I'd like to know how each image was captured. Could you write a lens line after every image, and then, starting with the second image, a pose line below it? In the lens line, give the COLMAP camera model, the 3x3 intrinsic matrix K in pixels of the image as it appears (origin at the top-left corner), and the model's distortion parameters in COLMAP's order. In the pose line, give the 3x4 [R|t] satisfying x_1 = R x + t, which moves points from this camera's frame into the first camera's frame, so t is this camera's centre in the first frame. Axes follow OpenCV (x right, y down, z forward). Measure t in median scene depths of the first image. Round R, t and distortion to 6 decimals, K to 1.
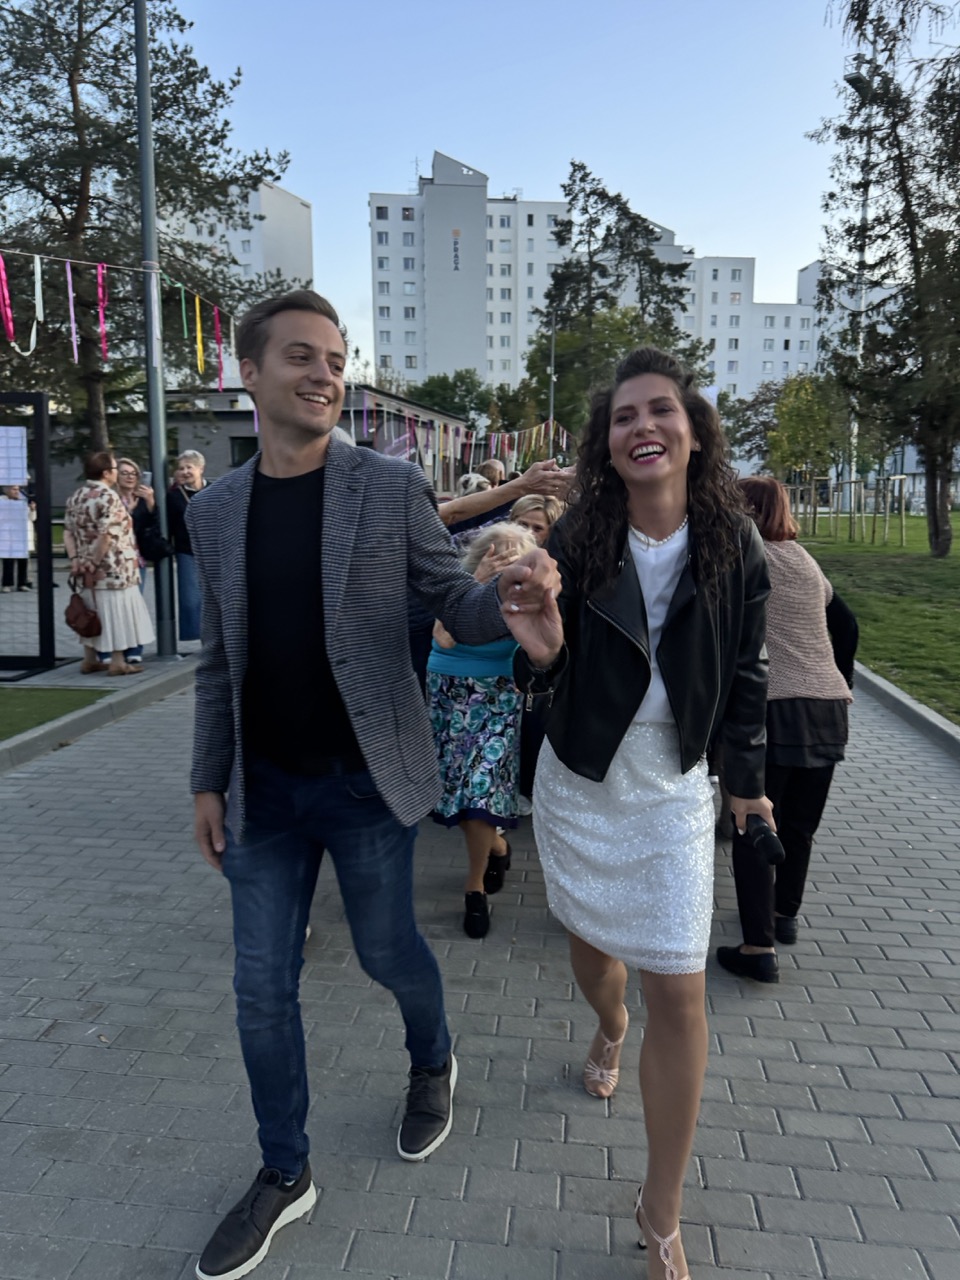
lens RADIAL K [[898.8, 0, 474.6], [0, 898.8, 635.8], [0, 0, 1]] dist [0.042314, -0.037470]
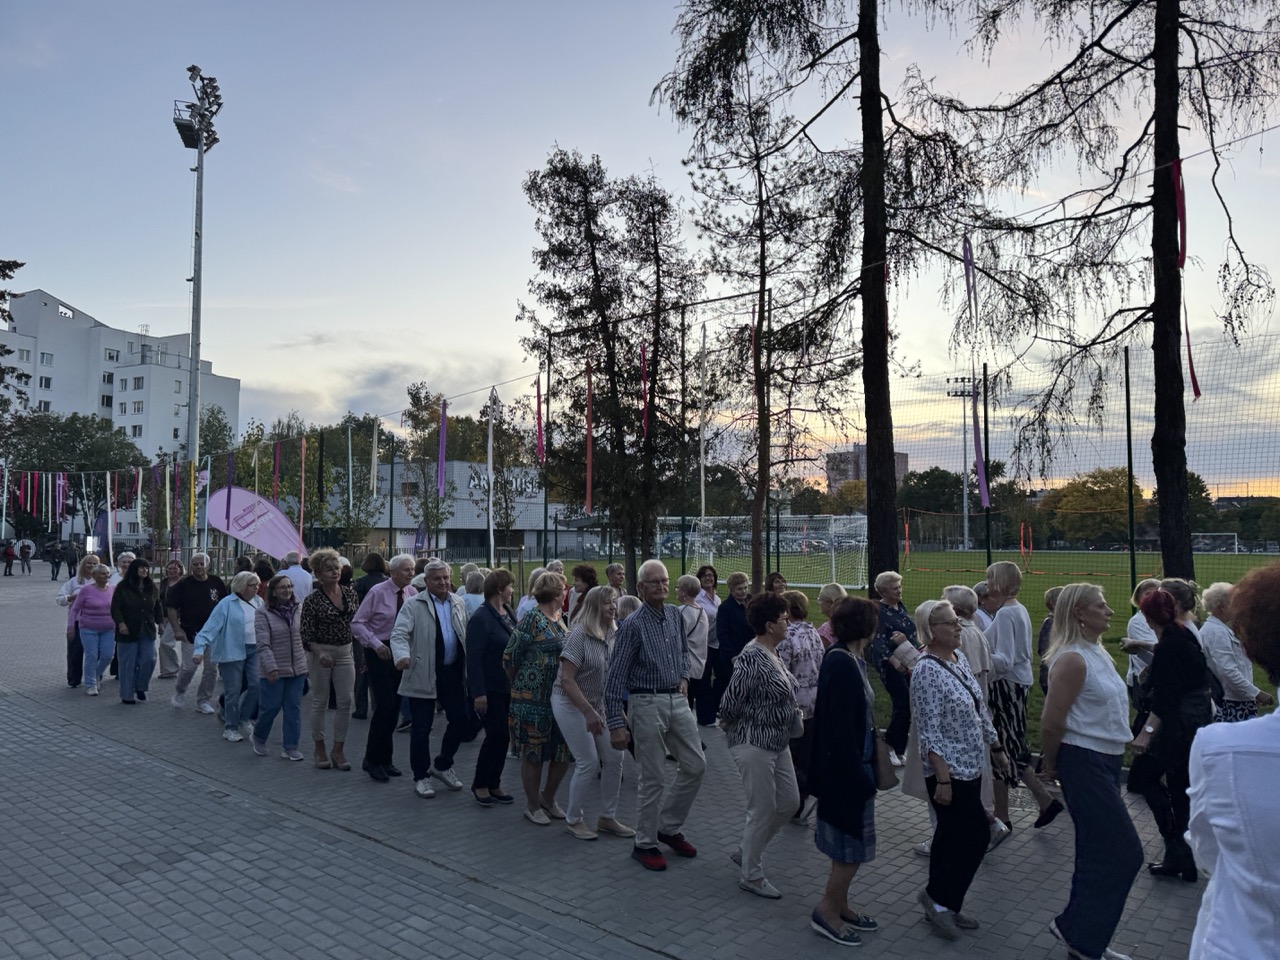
lens RADIAL K [[898.8, 0, 642.3], [0, 898.8, 489.7], [0, 0, 1]] dist [0.042314, -0.037470]
pose [[0.542673, 0.049563, 0.838481, -0.110995], [0.130160, 0.981237, -0.142242, -0.036295], [-0.829798, 0.186328, 0.526039, 0.167882]]
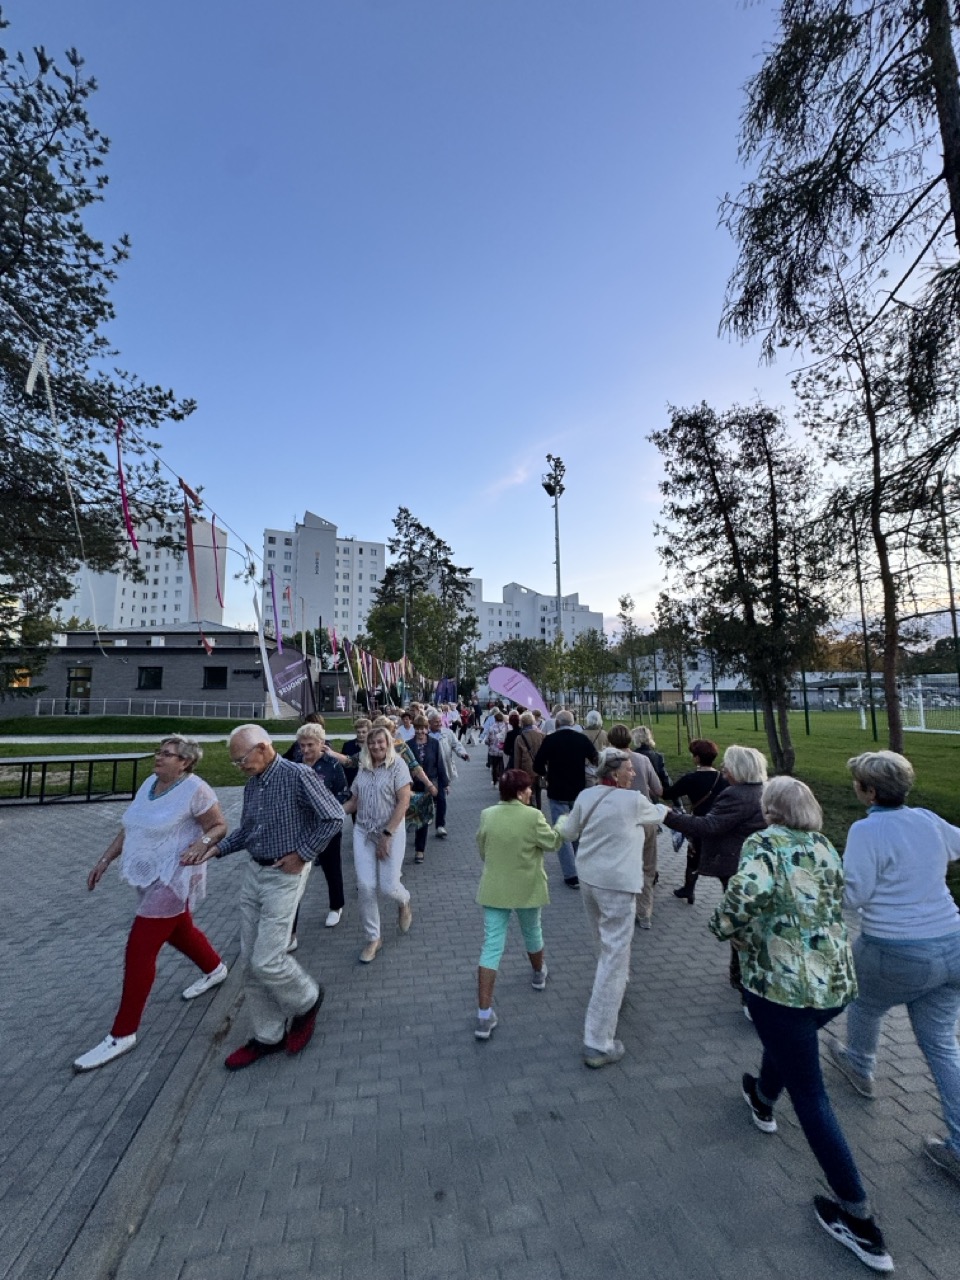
lens RADIAL K [[507.0, 0, 473.7], [0, 507.0, 633.0], [0, 0, 1]] dist [-0.001970, -0.000326]
pose [[0.956837, 0.031504, 0.288911, -0.022004], [0.052945, 0.958576, -0.279871, -0.035861], [-0.285761, 0.283088, 0.915534, 0.172841]]
